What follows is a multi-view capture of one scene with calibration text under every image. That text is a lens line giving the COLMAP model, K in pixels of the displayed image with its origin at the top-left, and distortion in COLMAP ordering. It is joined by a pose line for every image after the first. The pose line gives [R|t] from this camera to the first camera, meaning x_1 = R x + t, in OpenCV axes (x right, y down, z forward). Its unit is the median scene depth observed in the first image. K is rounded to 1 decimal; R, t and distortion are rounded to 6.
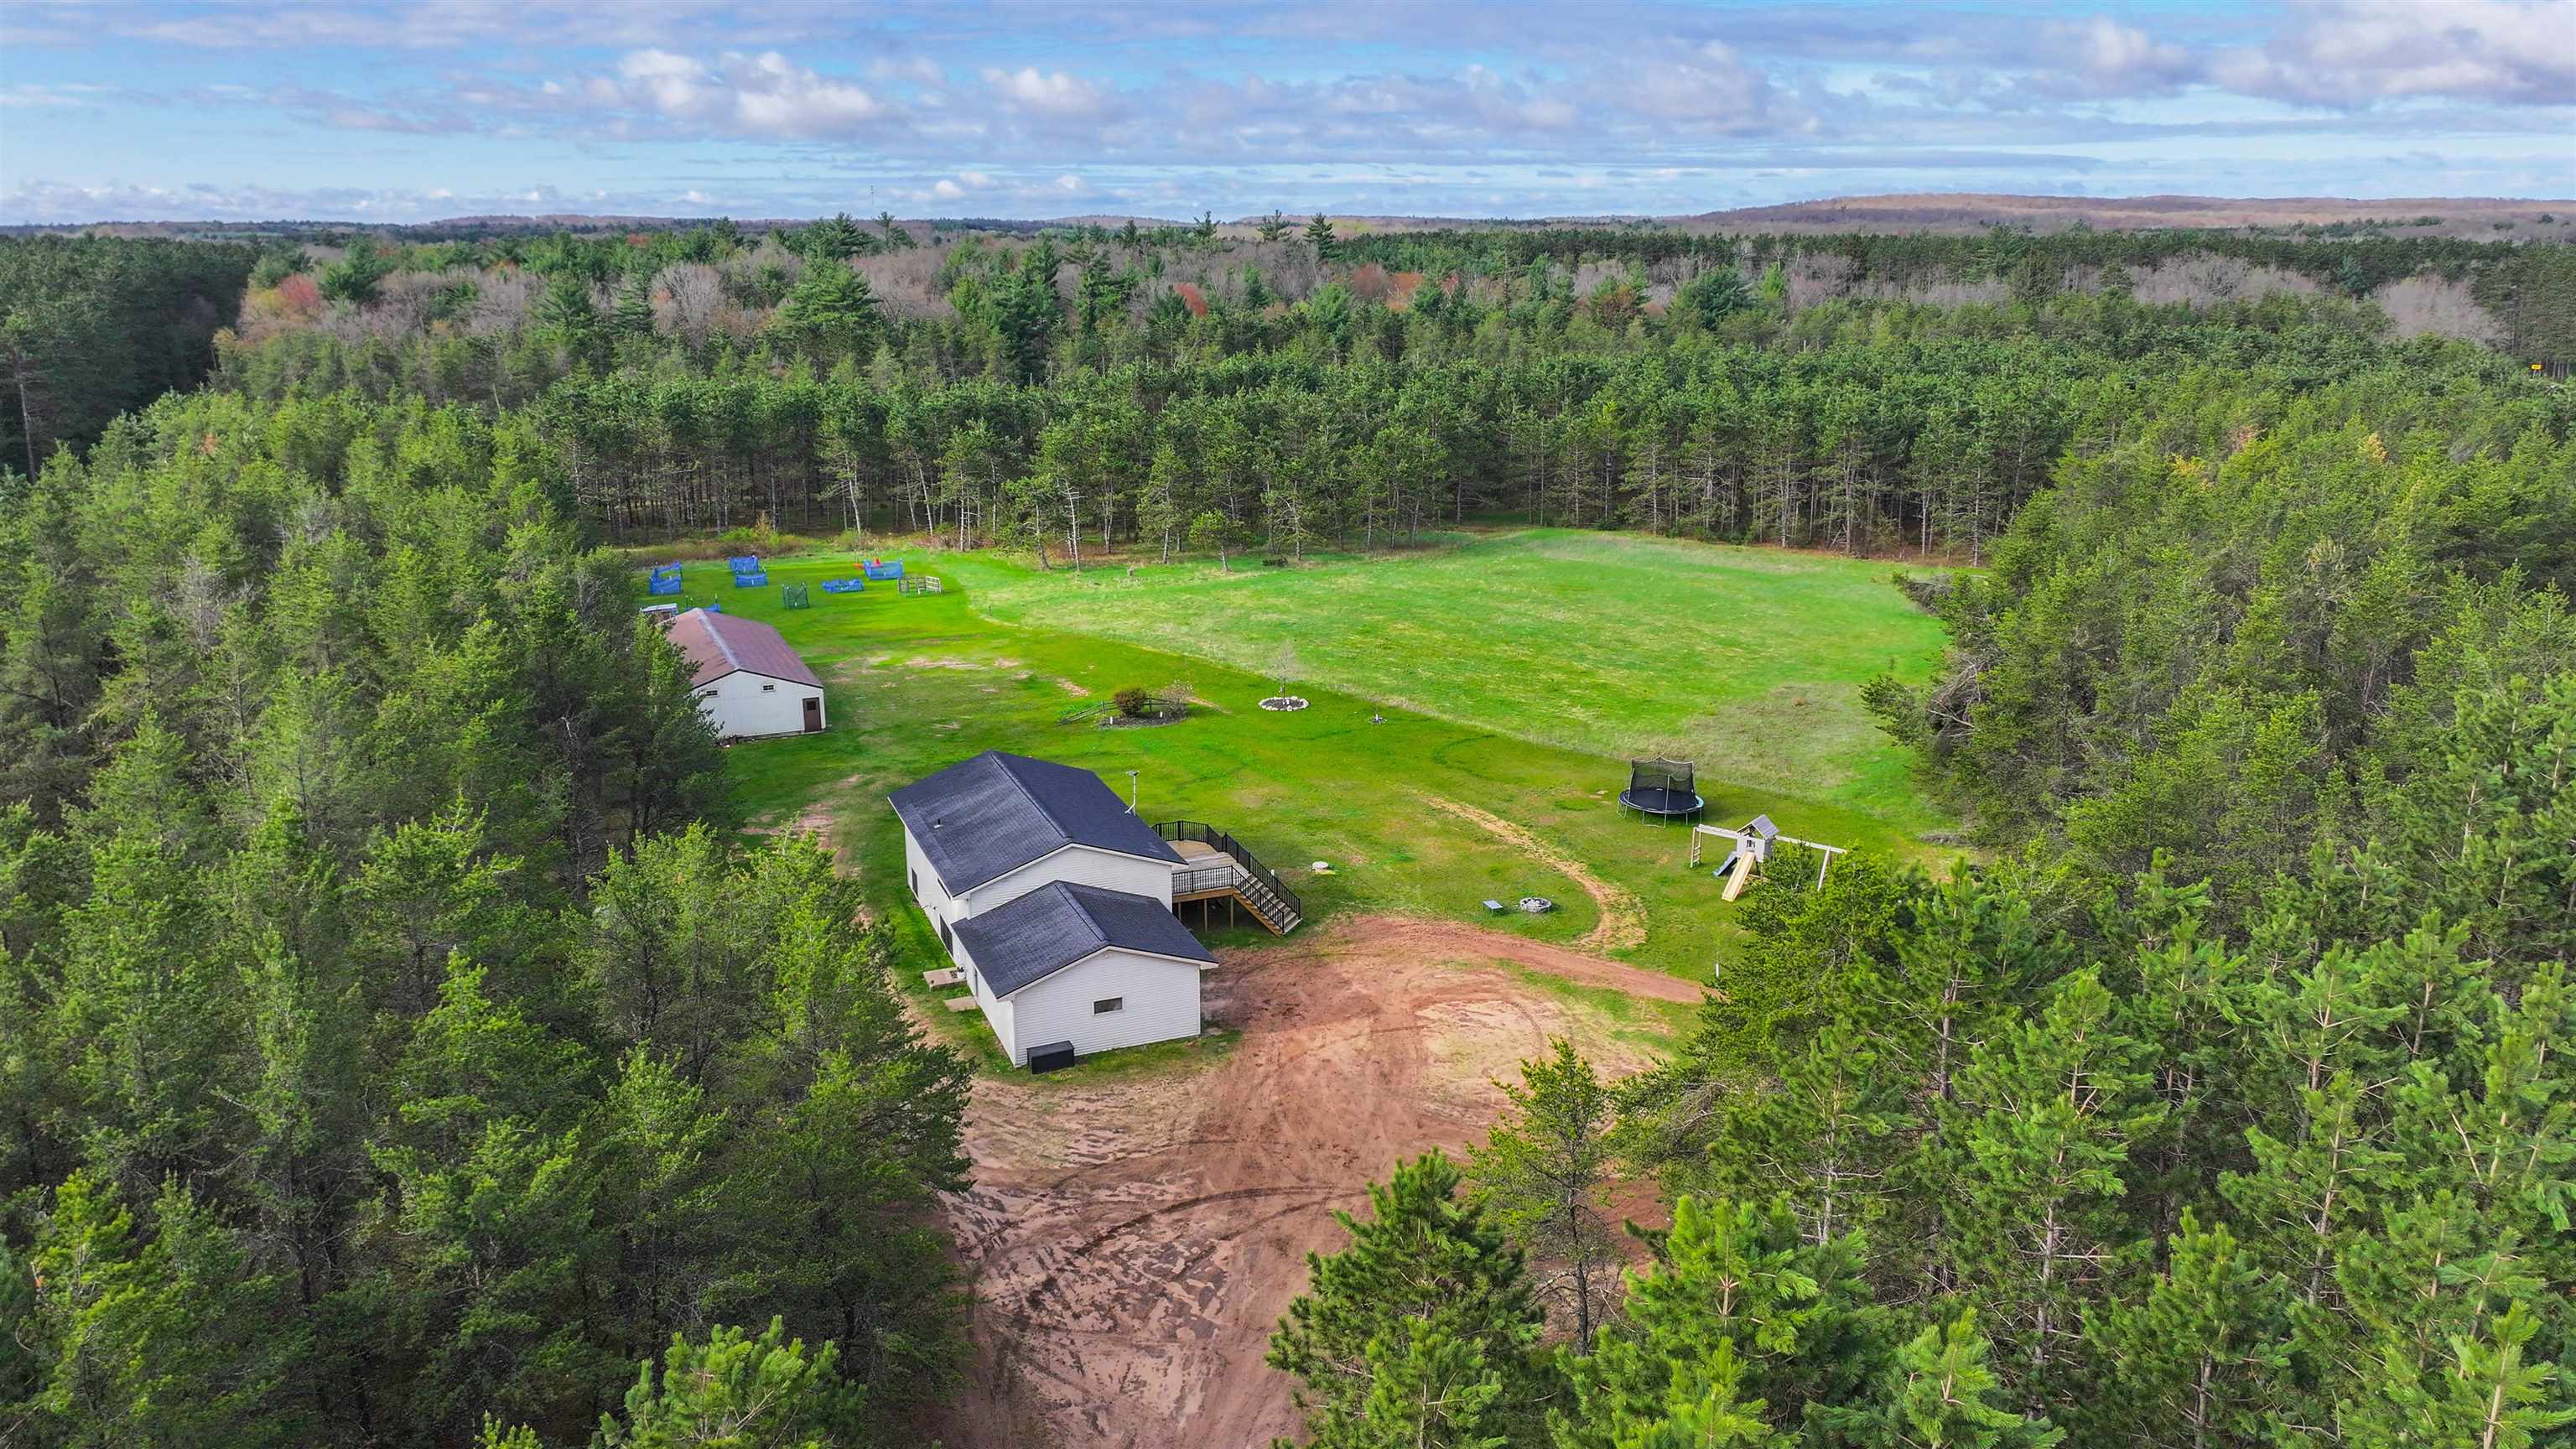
lens RADIAL K [[1816.8, 0, 1287.4], [0, 1816.8, 723.7], [0, 0, 1]] dist [0.015690, -0.007537]
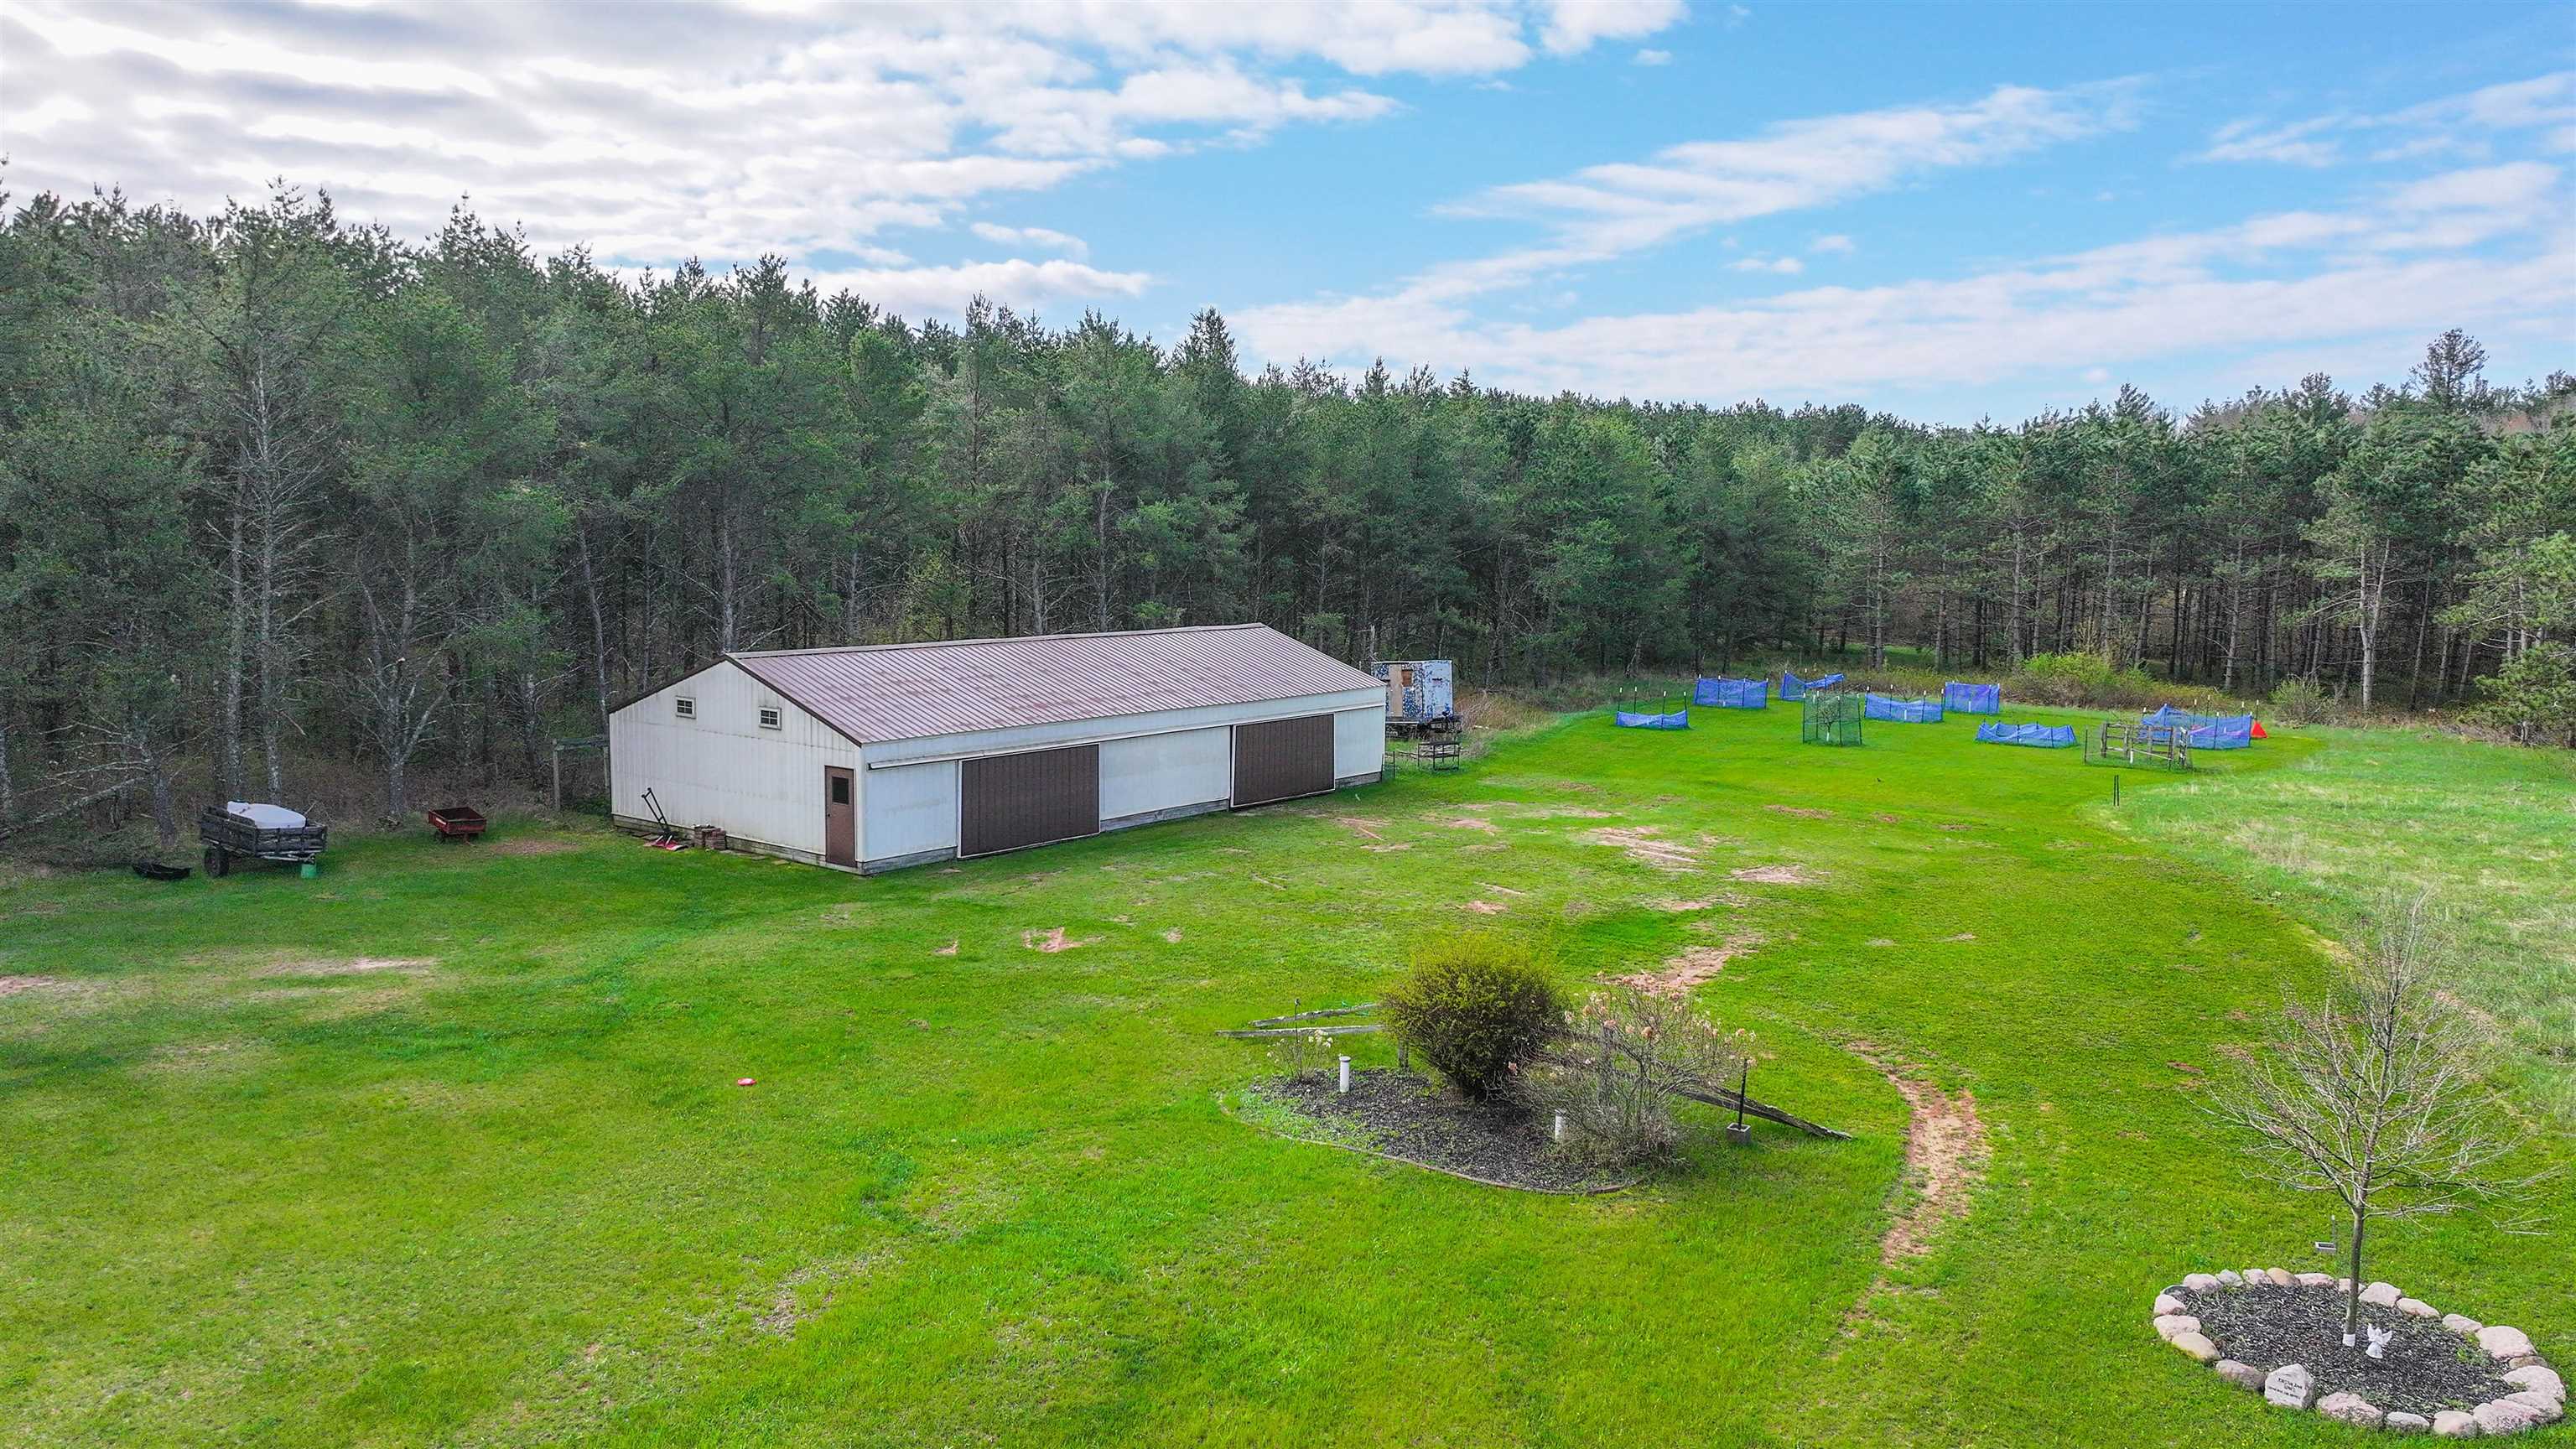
lens RADIAL K [[1816.8, 0, 1296.4], [0, 1816.8, 718.5], [0, 0, 1]] dist [0.015690, -0.007537]
pose [[0.469956, 0.104679, -0.876461, 0.169119], [-0.252628, 0.967358, -0.019923, -0.075151], [0.845766, 0.230781, 0.481060, 1.741053]]
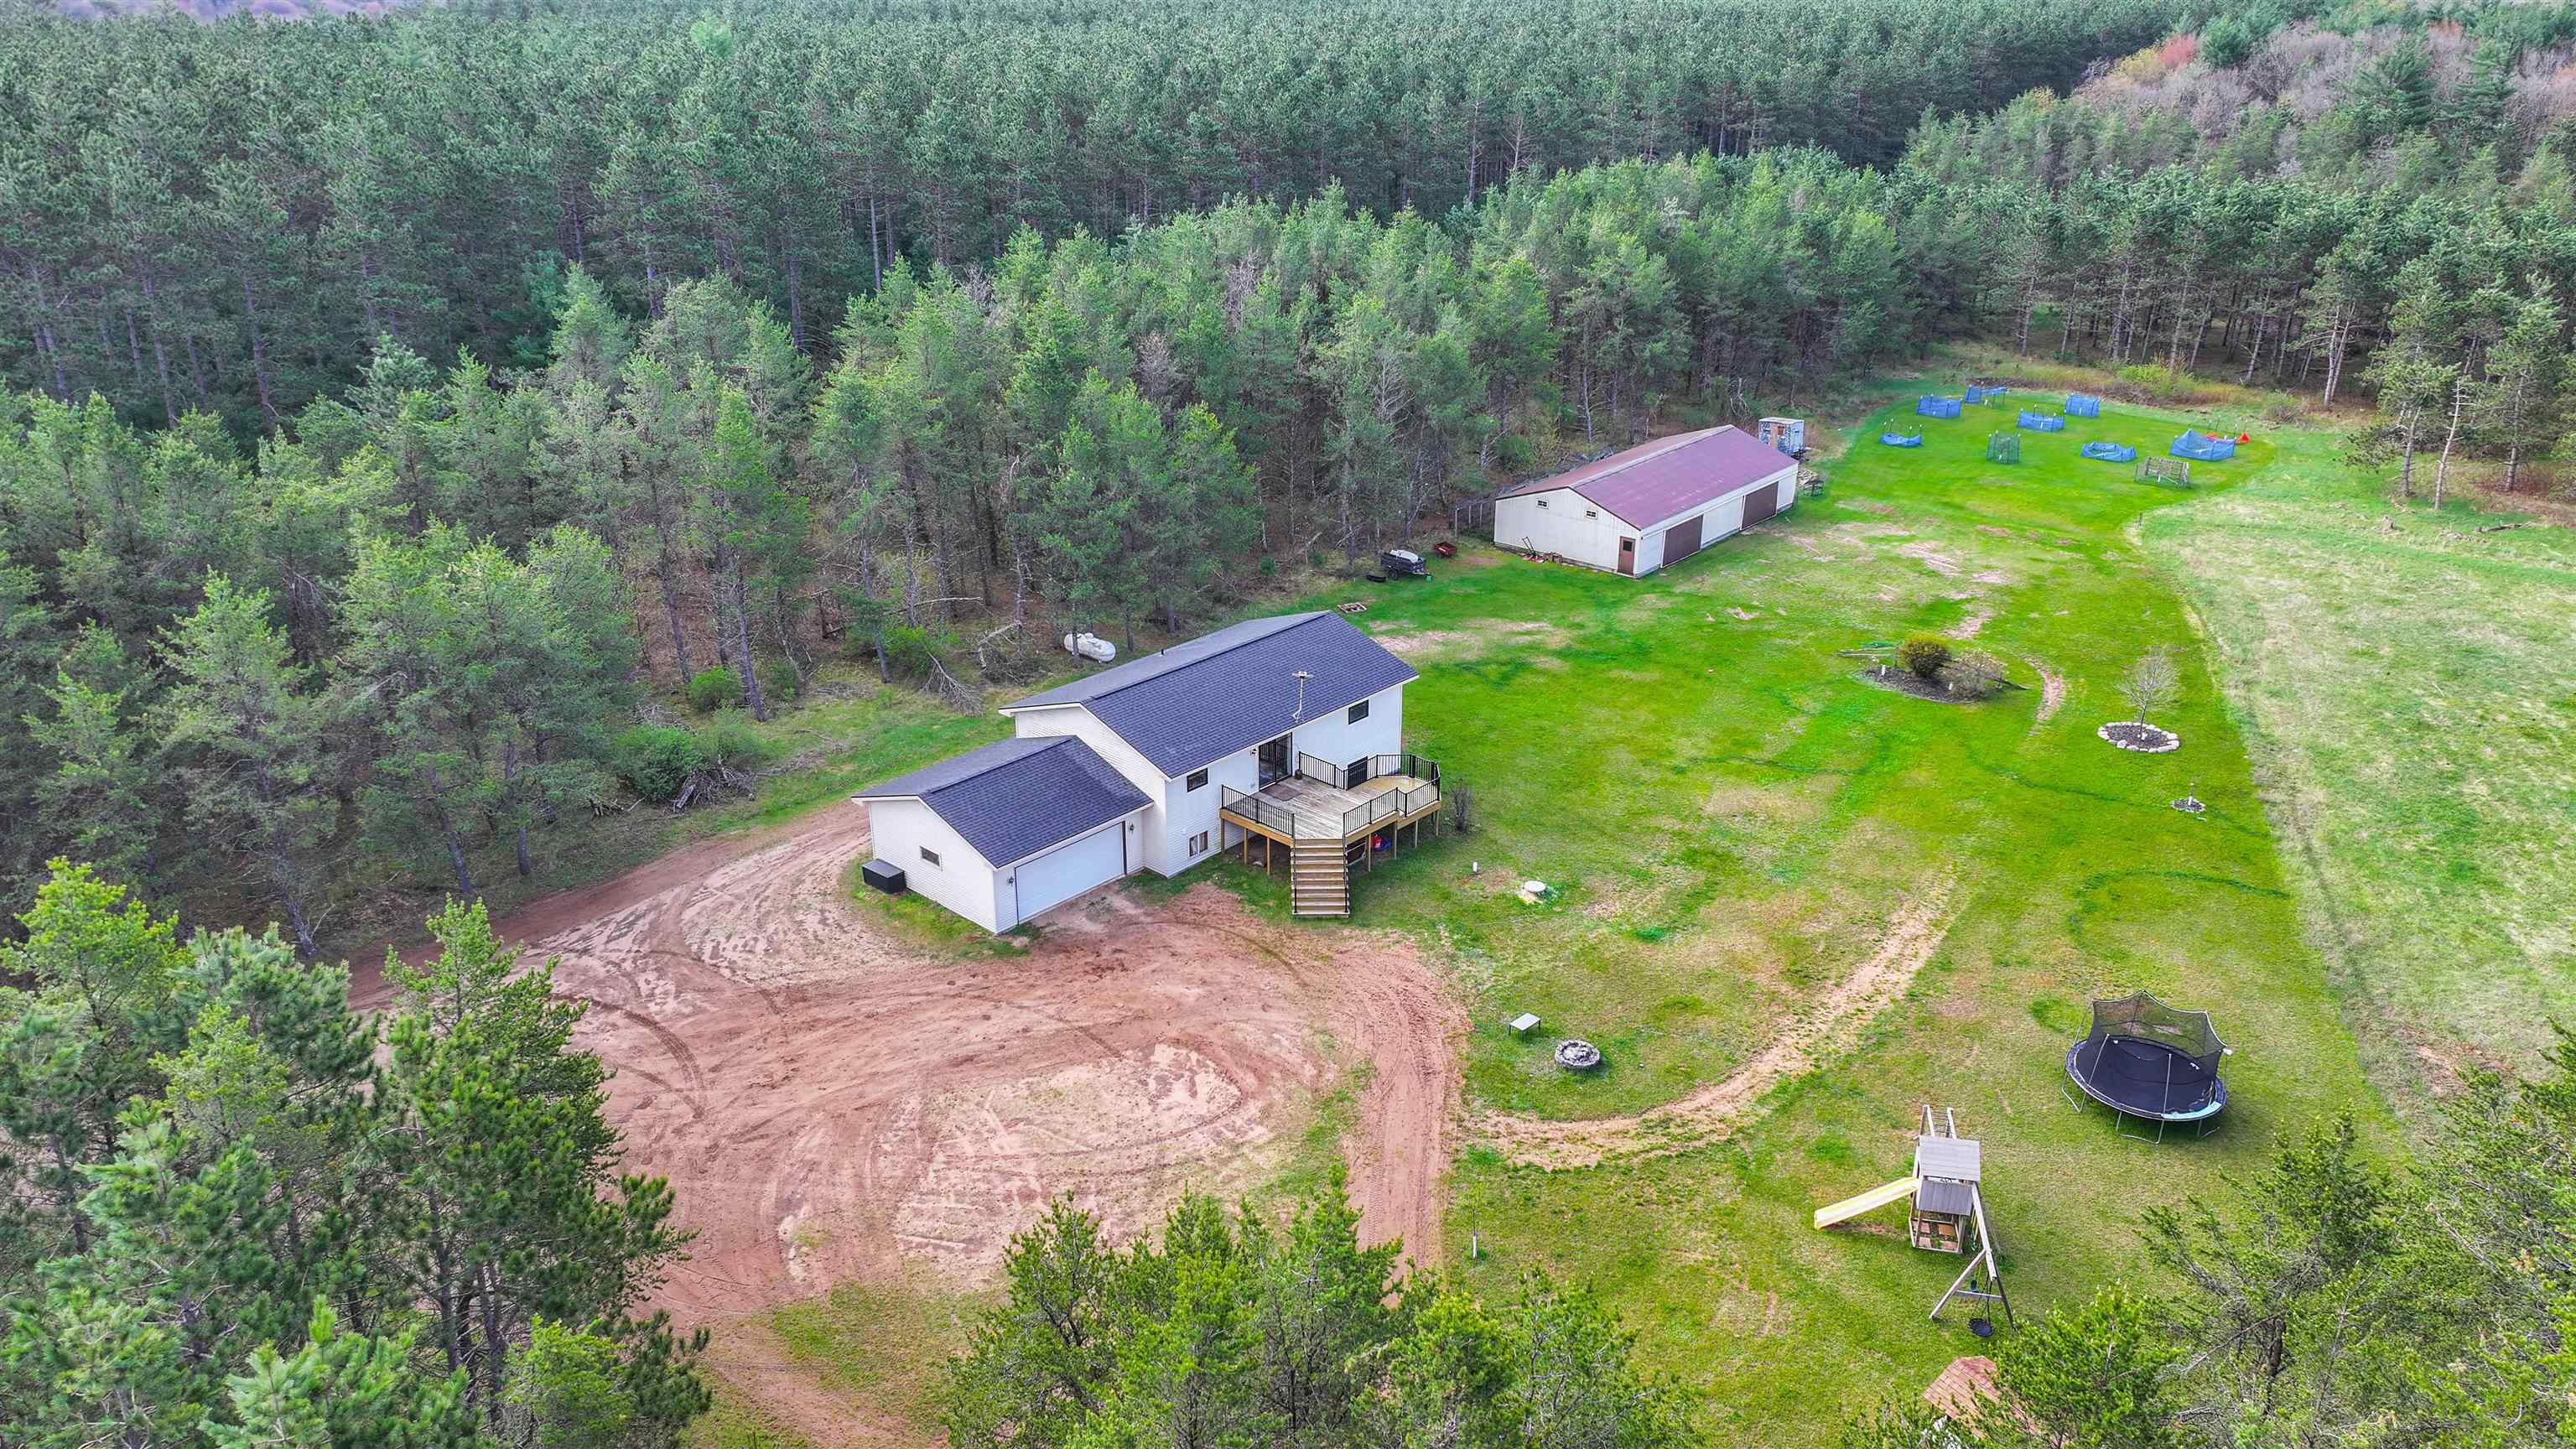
lens RADIAL K [[1816.8, 0, 1280.4], [0, 1816.8, 721.8], [0, 0, 1]] dist [0.015690, -0.007537]
pose [[0.428908, 0.351149, -0.832306, 0.880807], [-0.244947, 0.932047, 0.267002, -0.249411], [0.869505, 0.089352, 0.485775, 0.794185]]
